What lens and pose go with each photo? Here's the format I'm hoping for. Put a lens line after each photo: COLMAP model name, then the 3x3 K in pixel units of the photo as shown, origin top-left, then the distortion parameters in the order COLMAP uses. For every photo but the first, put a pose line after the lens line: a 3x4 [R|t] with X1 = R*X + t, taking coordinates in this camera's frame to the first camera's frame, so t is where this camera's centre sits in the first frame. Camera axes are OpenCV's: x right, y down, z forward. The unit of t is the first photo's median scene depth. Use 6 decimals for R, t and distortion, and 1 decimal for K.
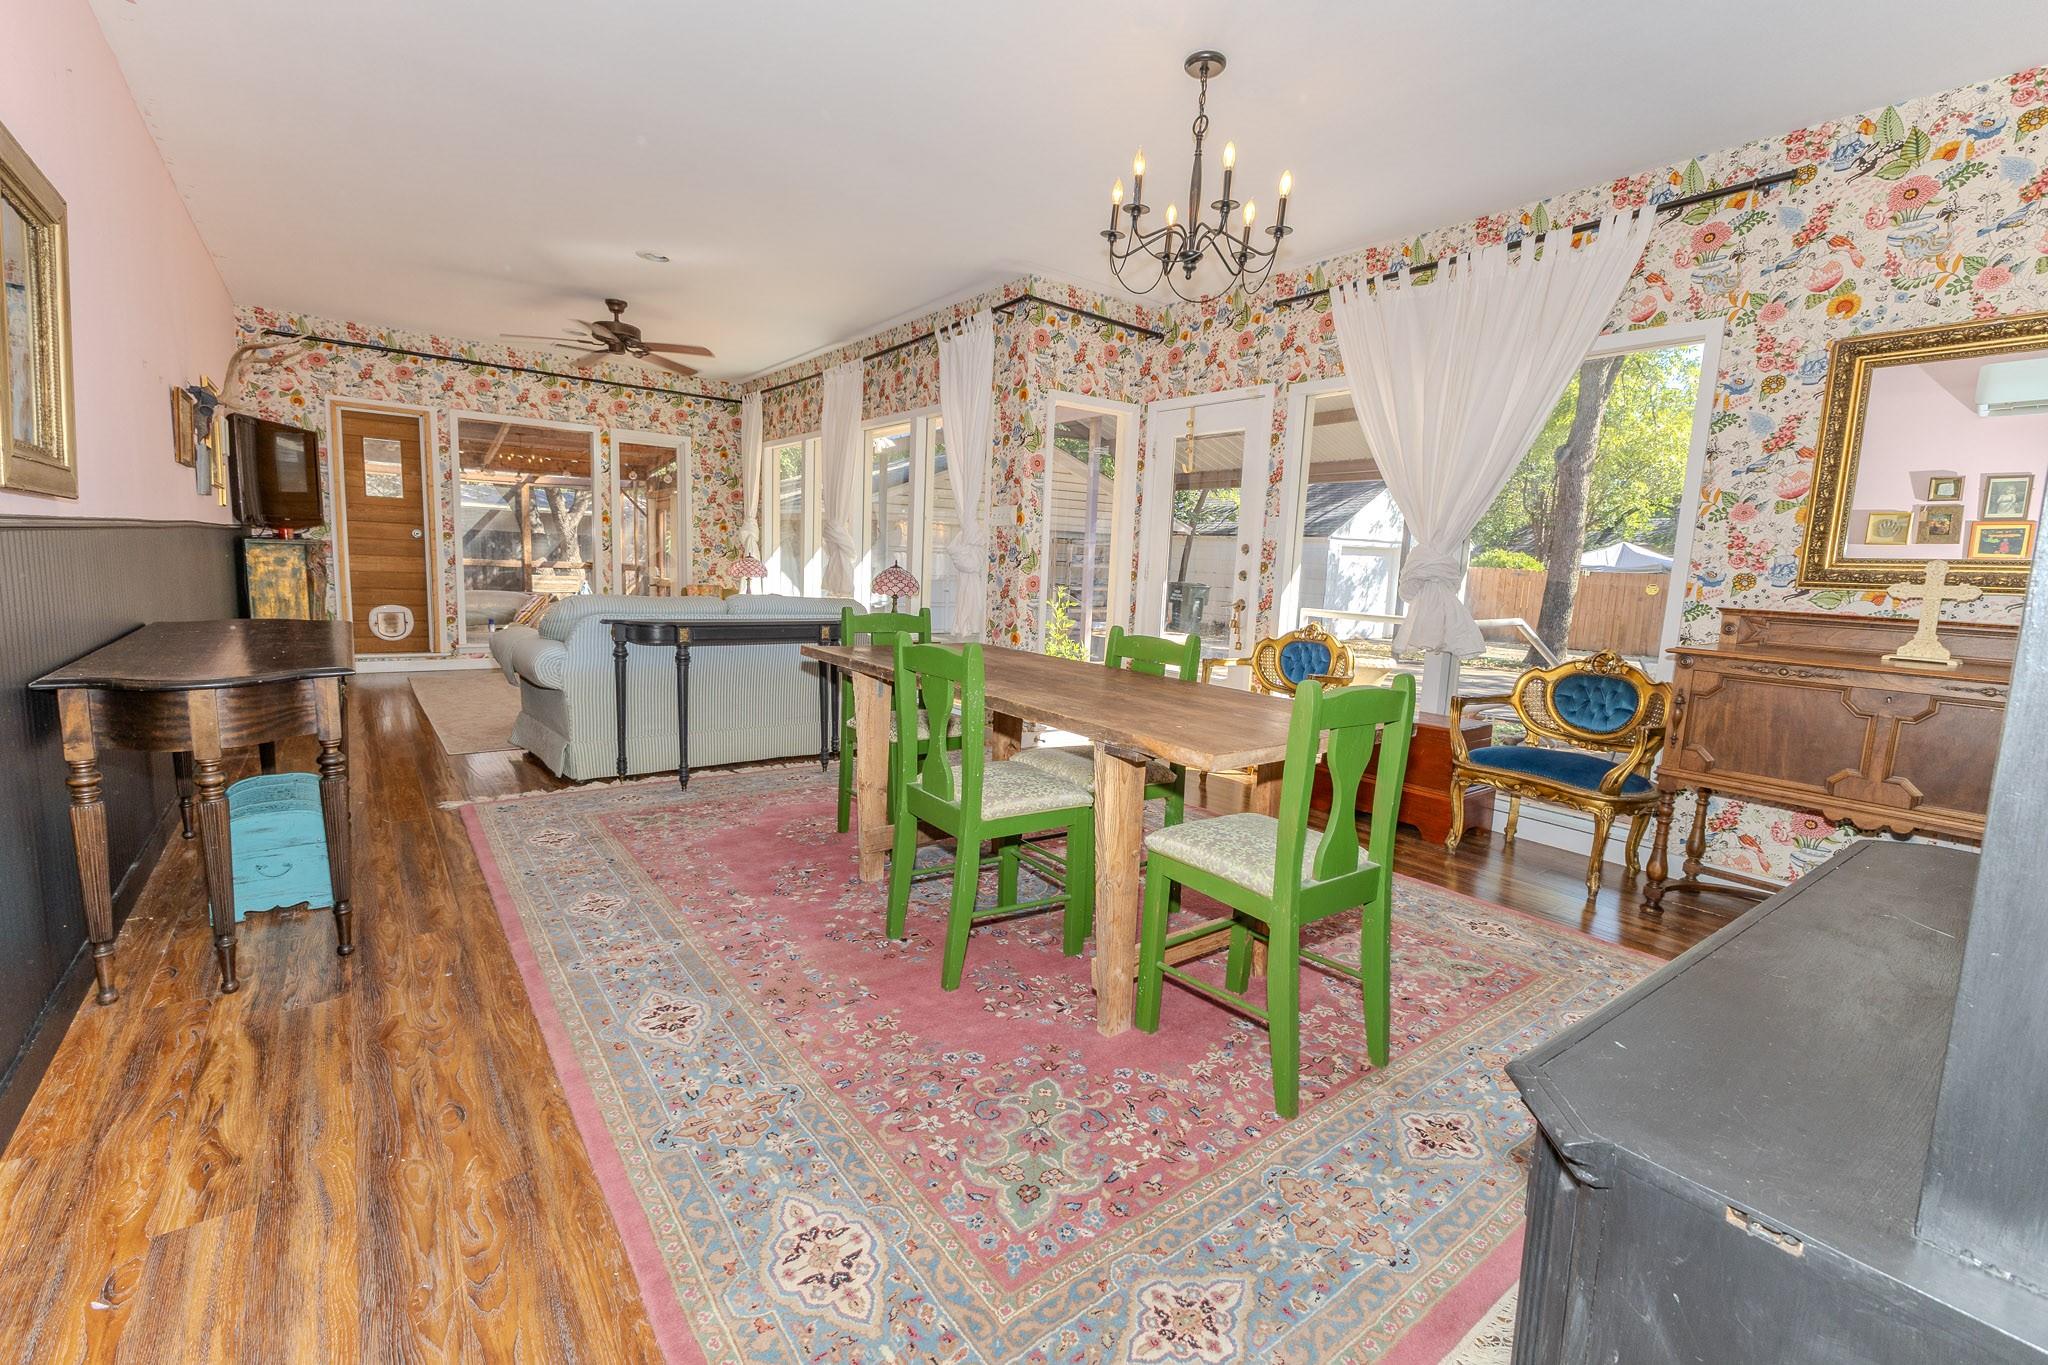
lens RADIAL K [[873.1, 0, 1019.6], [0, 873.1, 675.9], [0, 0, 1]] dist [0.006683, 0.000375]
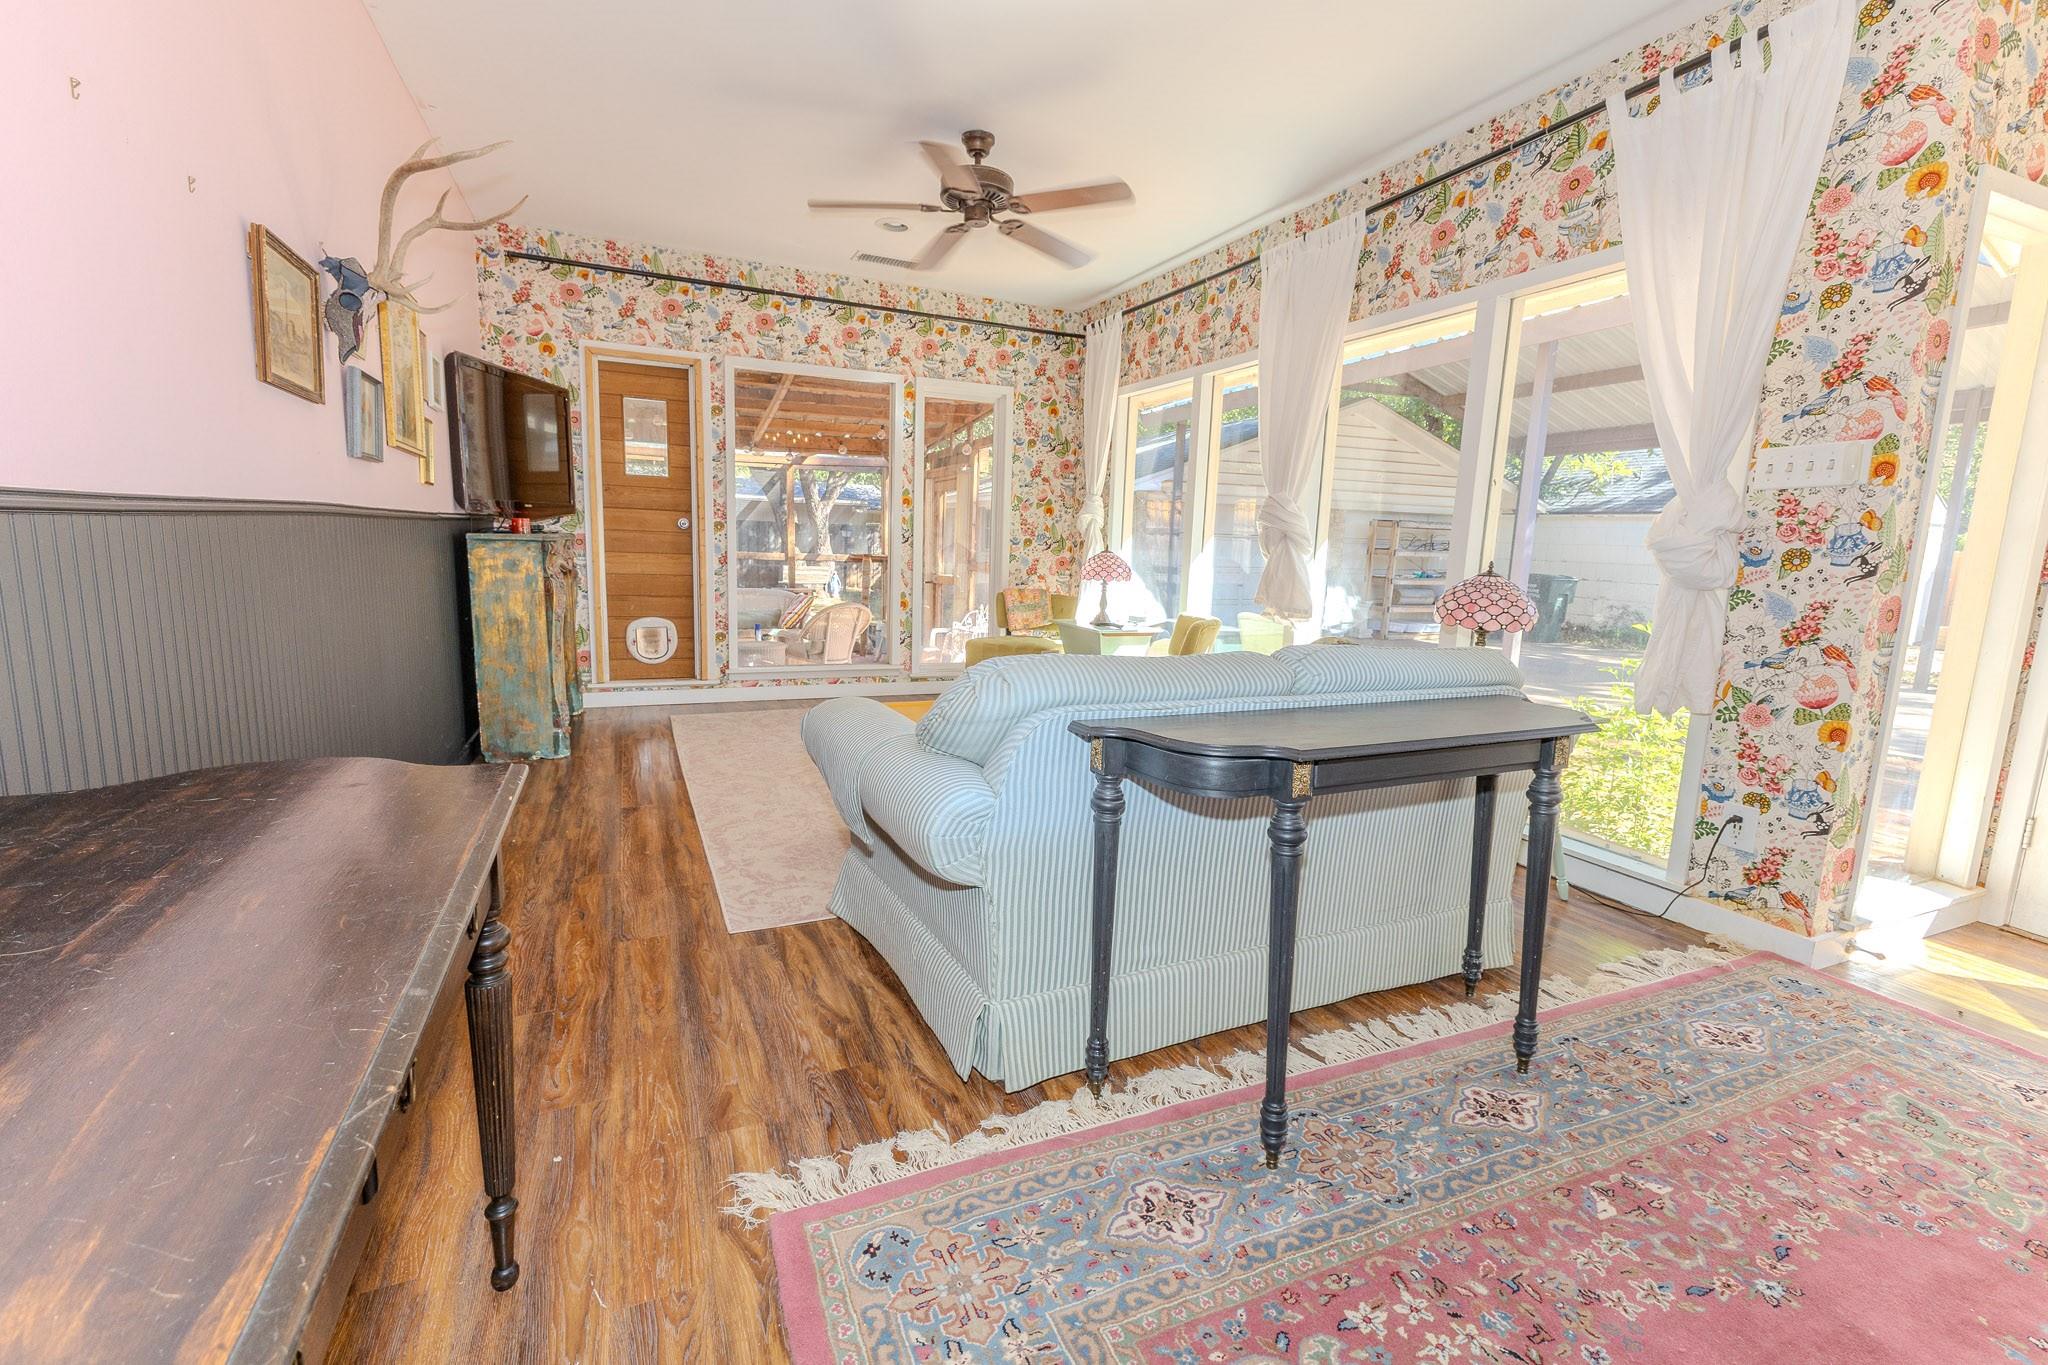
lens RADIAL K [[873.1, 0, 1019.6], [0, 873.1, 675.9], [0, 0, 1]] dist [0.006683, 0.000375]
pose [[0.972834, 0.027611, -0.229850, -0.239049], [-0.023788, 0.999529, 0.019385, -0.054895], [0.230277, -0.013391, 0.973033, 0.345878]]
